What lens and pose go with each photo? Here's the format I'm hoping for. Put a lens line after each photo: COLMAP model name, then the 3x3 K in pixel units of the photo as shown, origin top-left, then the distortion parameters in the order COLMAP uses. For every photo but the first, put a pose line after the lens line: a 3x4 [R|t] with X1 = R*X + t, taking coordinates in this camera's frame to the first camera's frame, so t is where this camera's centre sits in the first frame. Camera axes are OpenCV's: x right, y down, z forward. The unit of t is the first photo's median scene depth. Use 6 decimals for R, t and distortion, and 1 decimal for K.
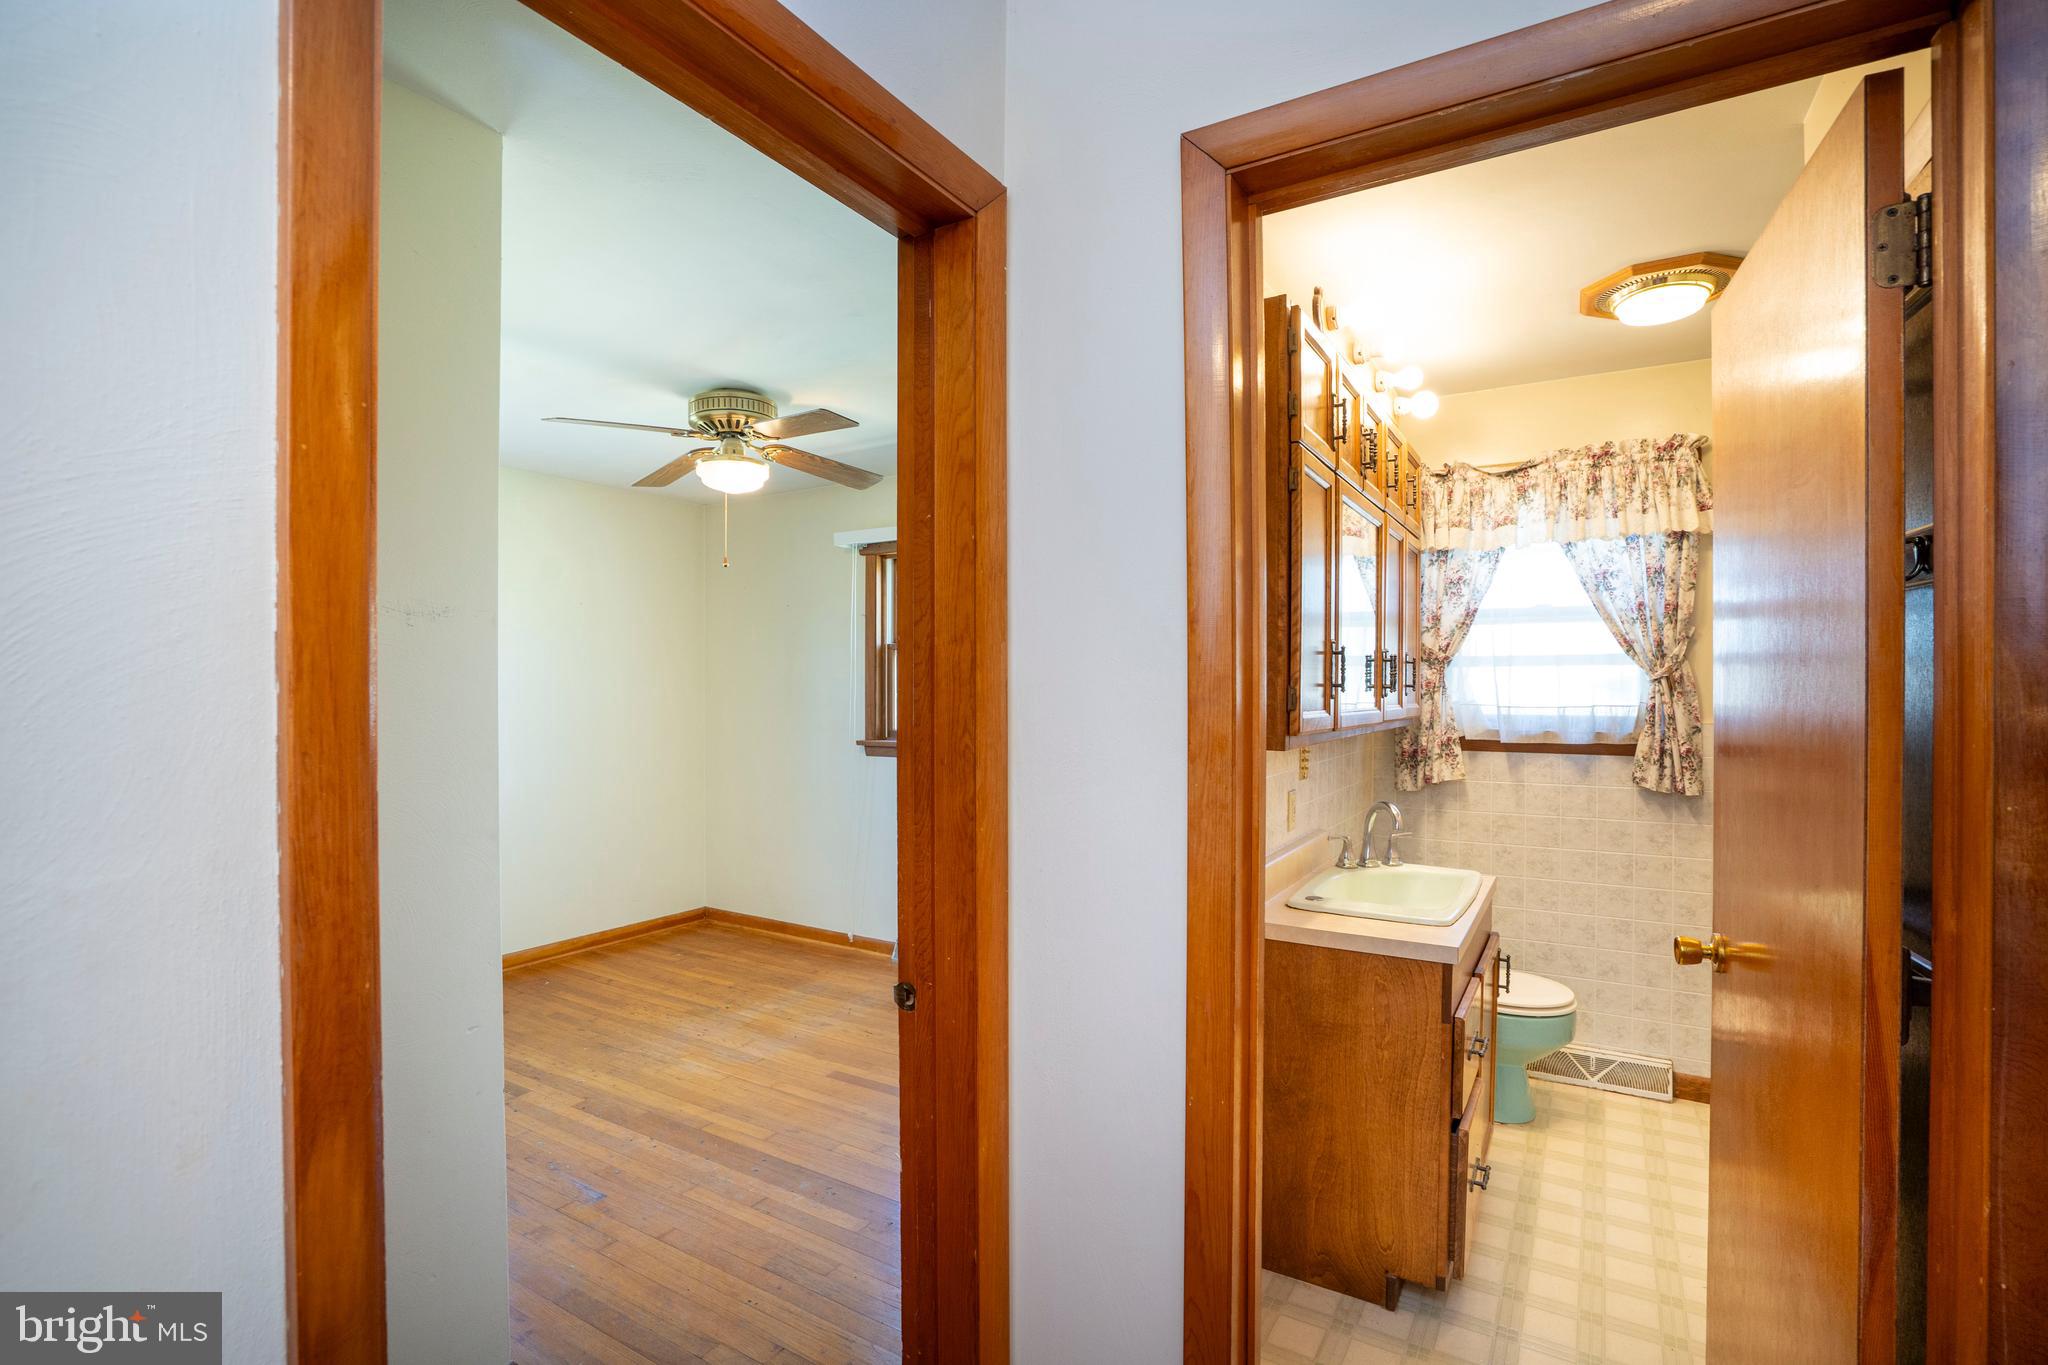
lens RADIAL K [[943.3, 0, 1004.4], [0, 943.3, 696.6], [0, 0, 1]] dist [-0.042260, 0.005820]
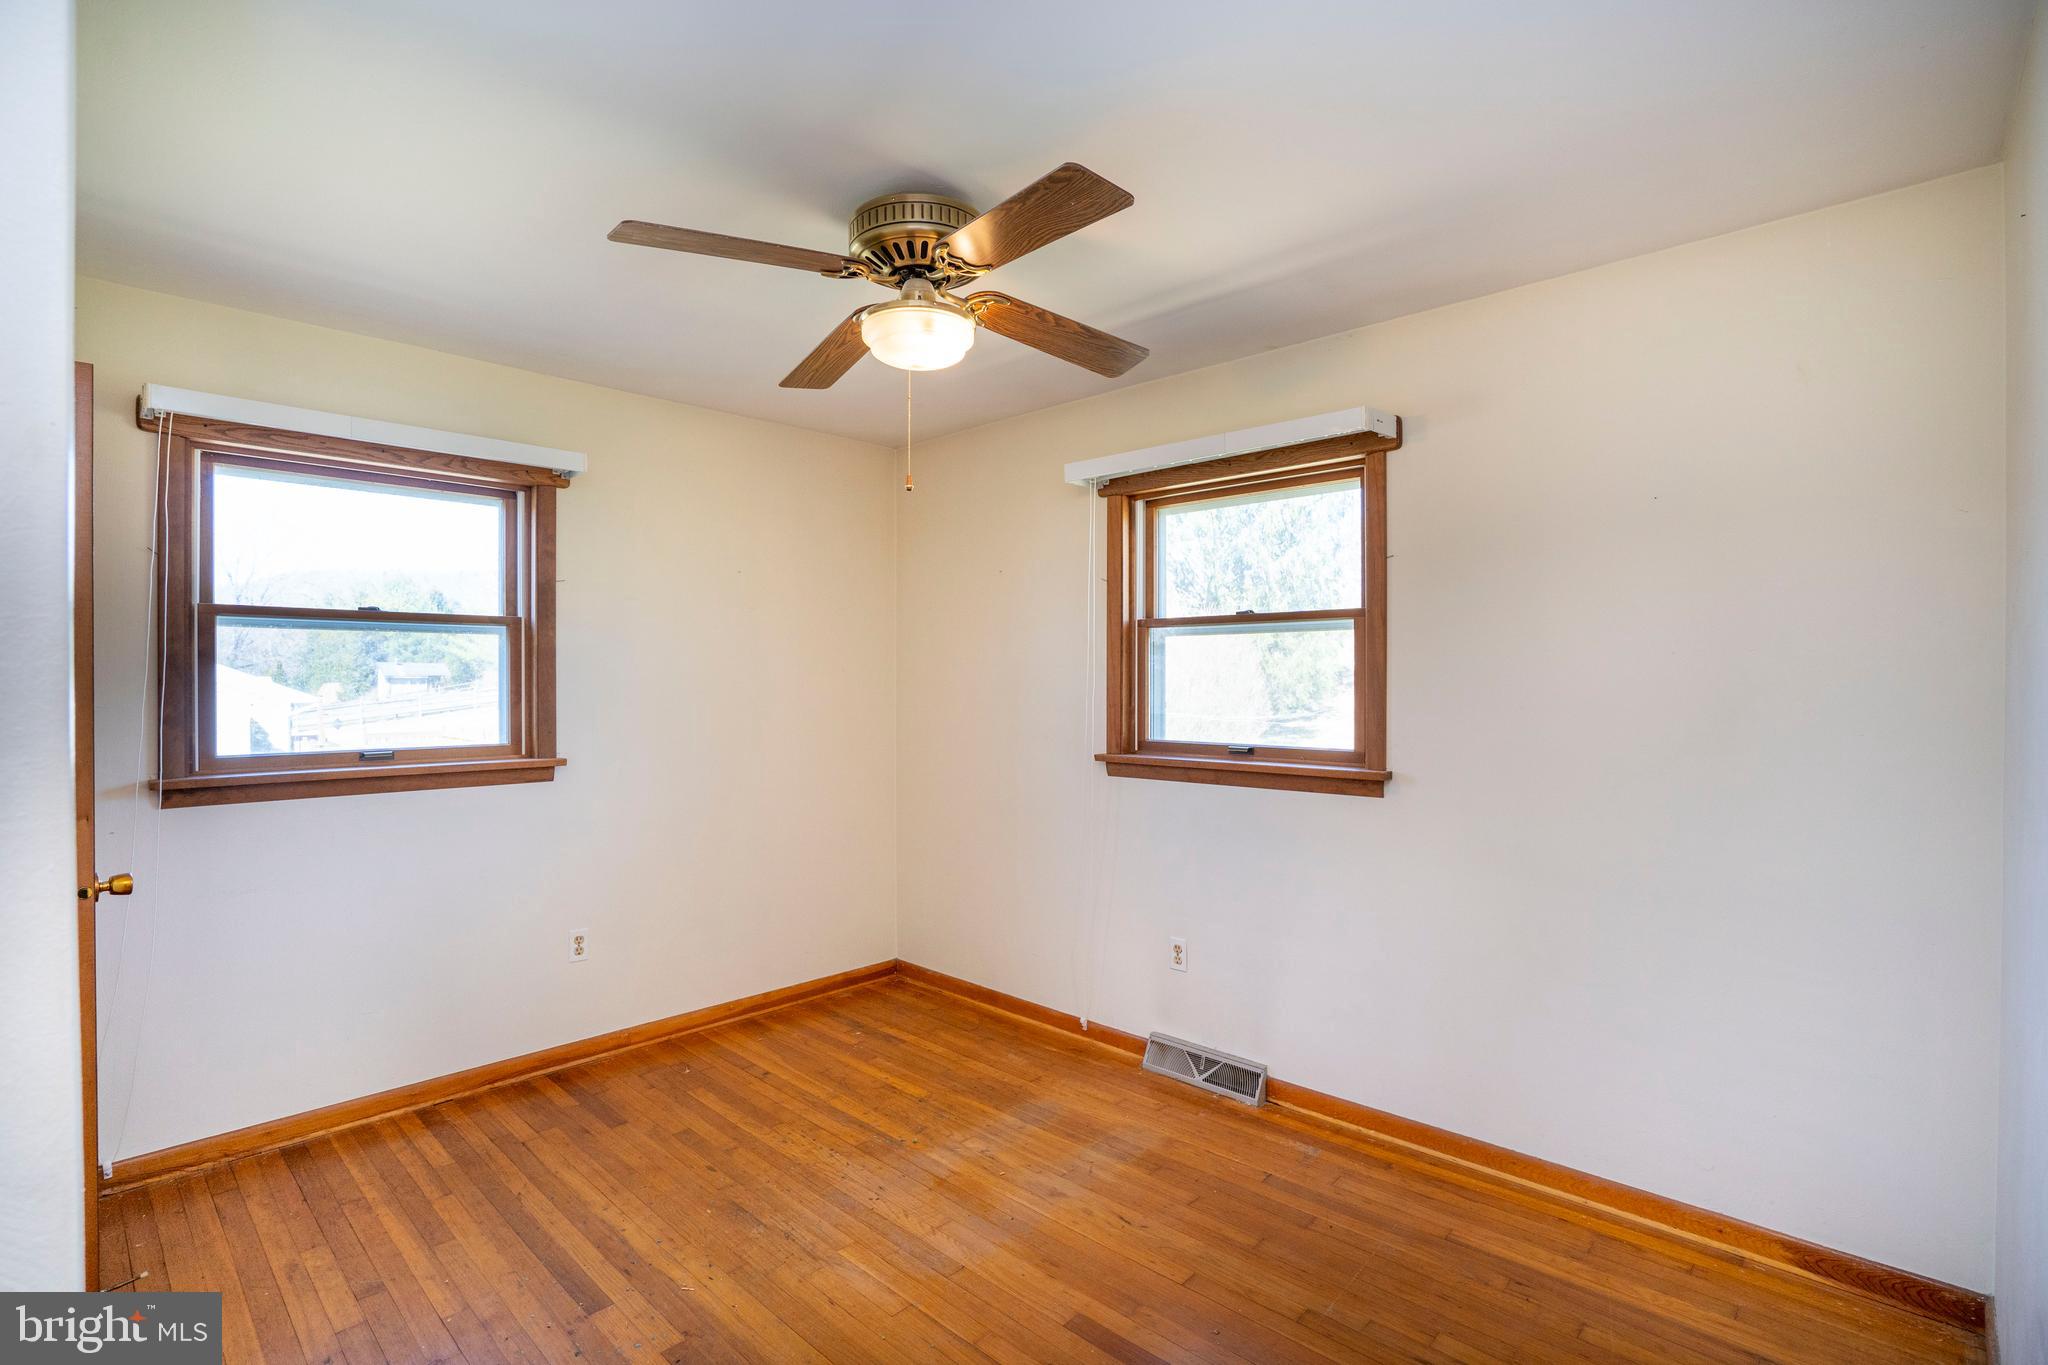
lens RADIAL K [[943.3, 0, 1018.7], [0, 943.3, 684.0], [0, 0, 1]] dist [-0.042260, 0.005820]
pose [[0.979808, 0.000336, -0.199938, -0.076217], [-0.001546, 0.999981, -0.005893, -0.002858], [0.199933, 0.006083, 0.979791, 0.310804]]
